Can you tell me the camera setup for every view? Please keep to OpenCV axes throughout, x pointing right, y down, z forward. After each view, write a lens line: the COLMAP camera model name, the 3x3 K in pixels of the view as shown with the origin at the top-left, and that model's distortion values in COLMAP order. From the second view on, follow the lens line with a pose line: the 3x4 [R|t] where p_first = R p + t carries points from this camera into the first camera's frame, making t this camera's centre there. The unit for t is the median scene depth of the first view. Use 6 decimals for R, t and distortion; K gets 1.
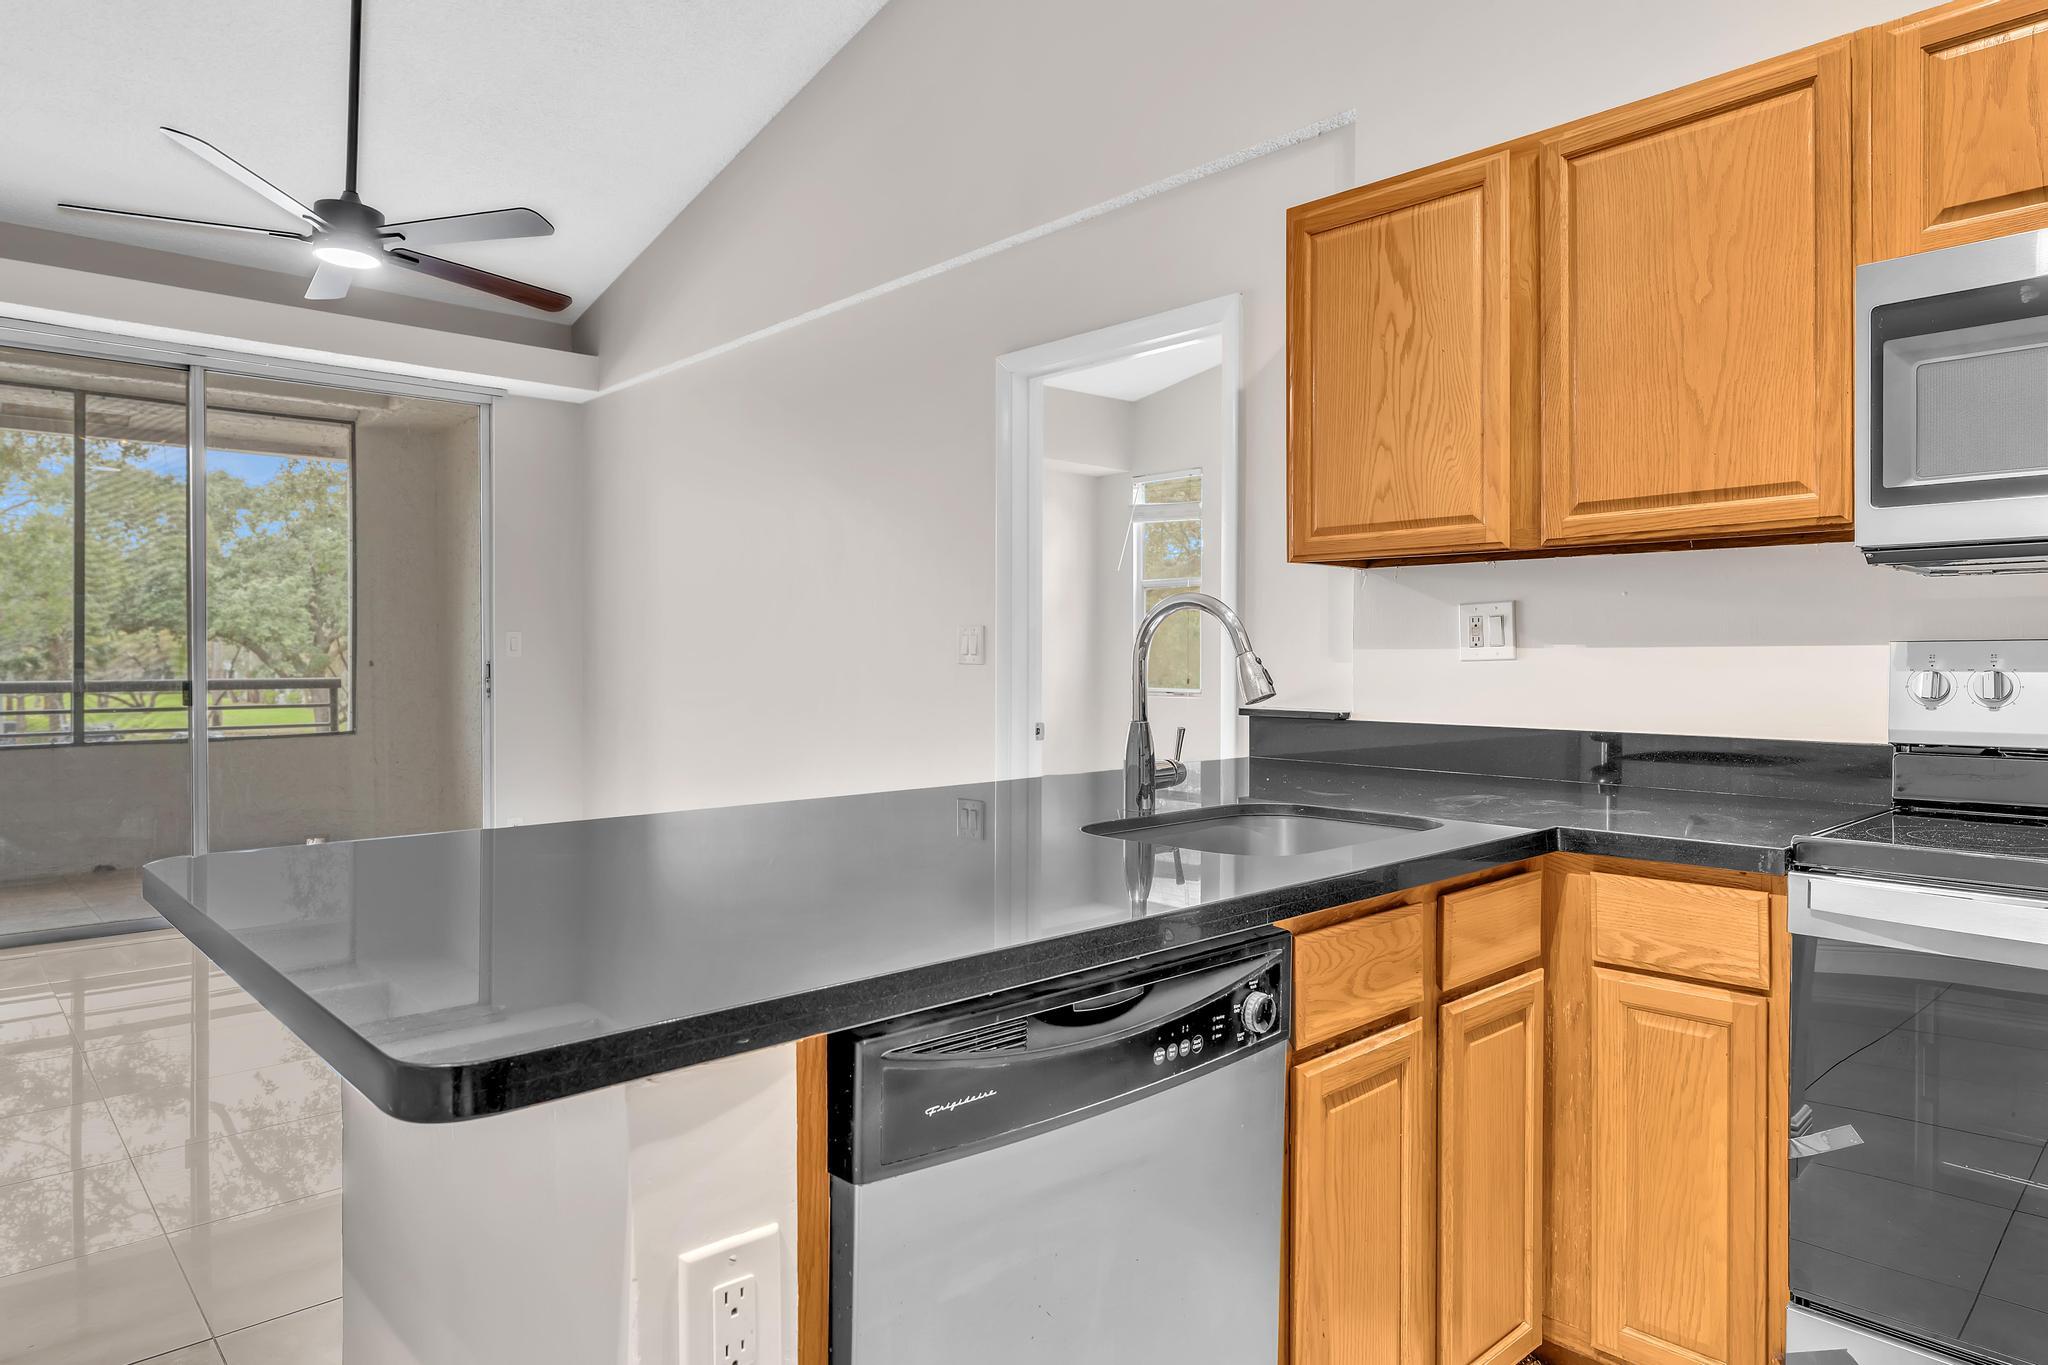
lens RADIAL K [[1227.5, 0, 1014.8], [0, 1227.5, 662.7], [0, 0, 1]] dist [-0.002307, -0.000923]
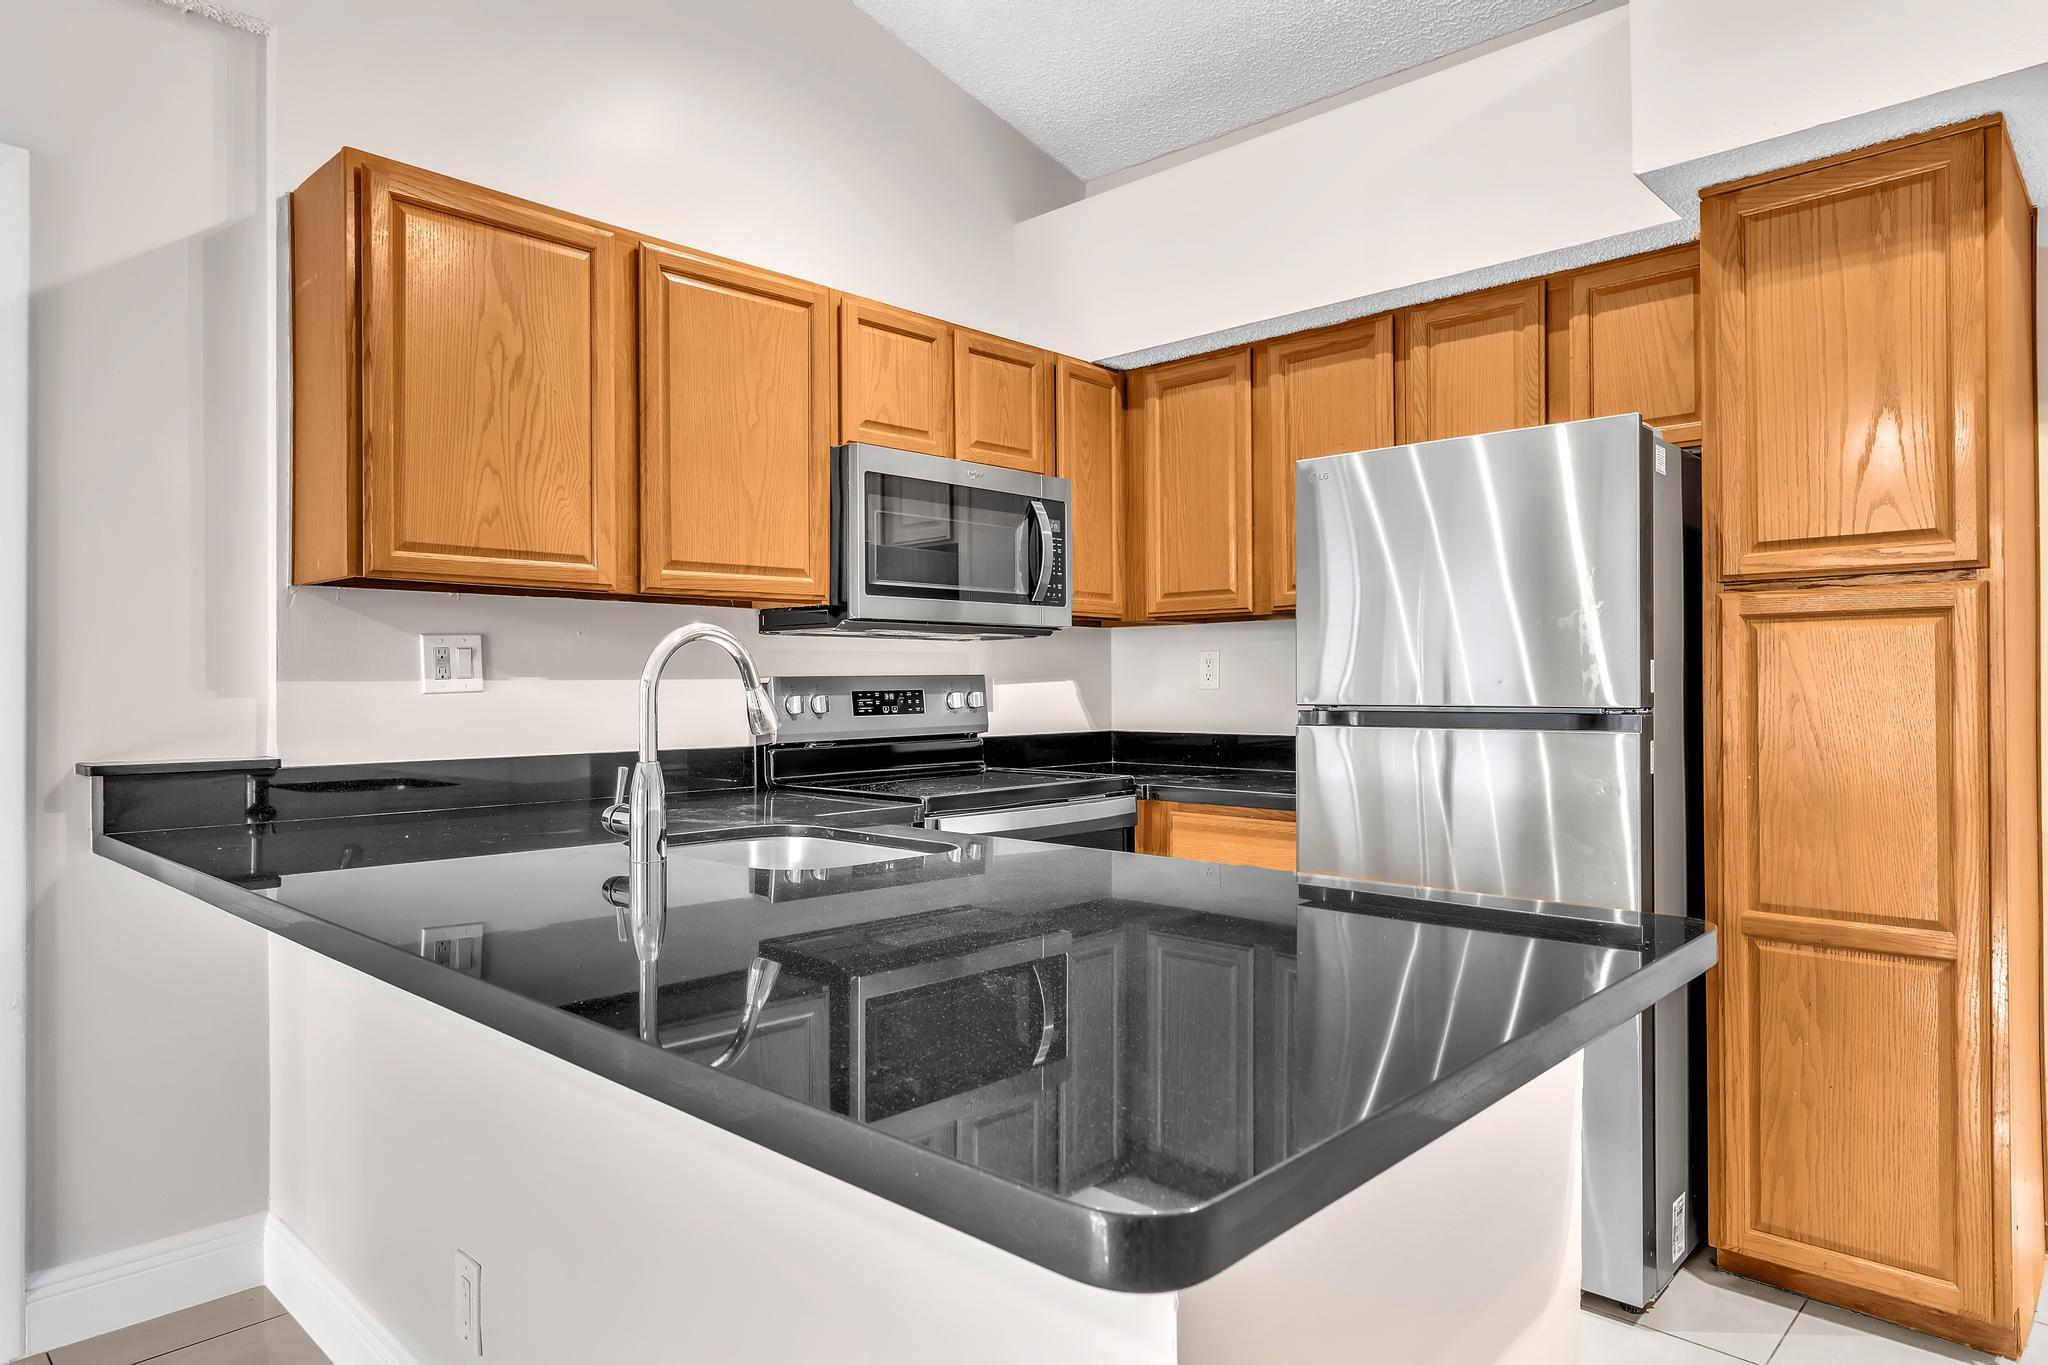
lens RADIAL K [[1227.5, 0, 1015.0], [0, 1227.5, 681.5], [0, 0, 1]] dist [-0.002307, -0.000923]
pose [[-0.065013, 0.000211, 0.997884, -0.639773], [0.010295, 0.999947, 0.000459, -0.006977], [-0.997831, 0.010303, -0.065011, 0.622742]]
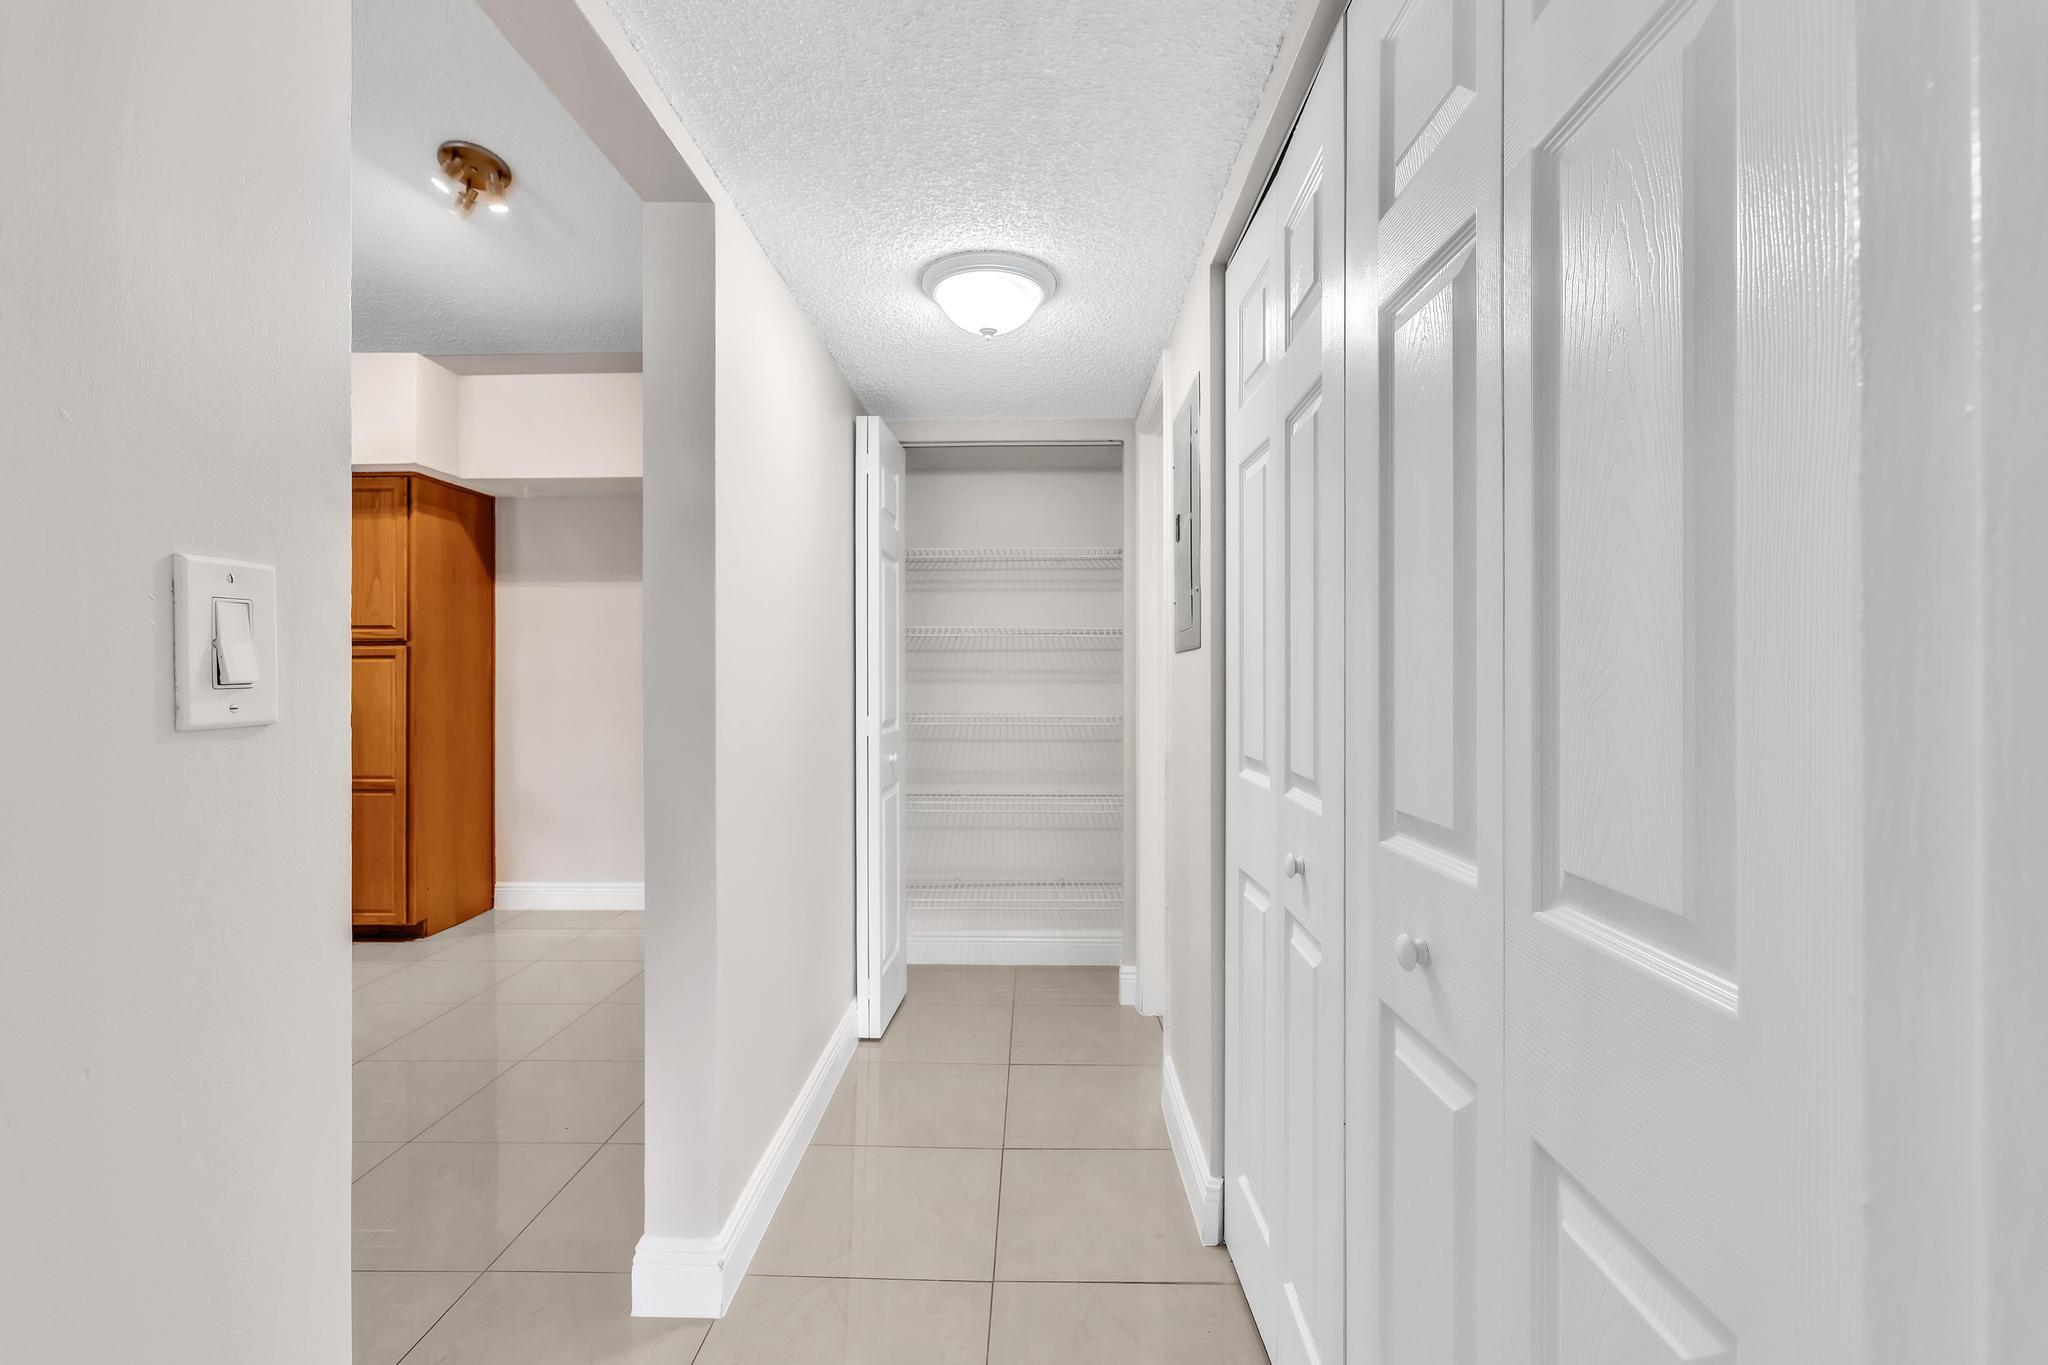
lens RADIAL K [[926.1, 0, 1024.1], [0, 926.1, 675.4], [0, 0, 1]] dist [-0.008532, 0.003553]
pose [[-0.726437, 0.000686, 0.687233, -1.756845], [0.002304, 0.999996, 0.001438, -0.014678], [-0.687229, 0.002628, -0.726436, 0.368958]]
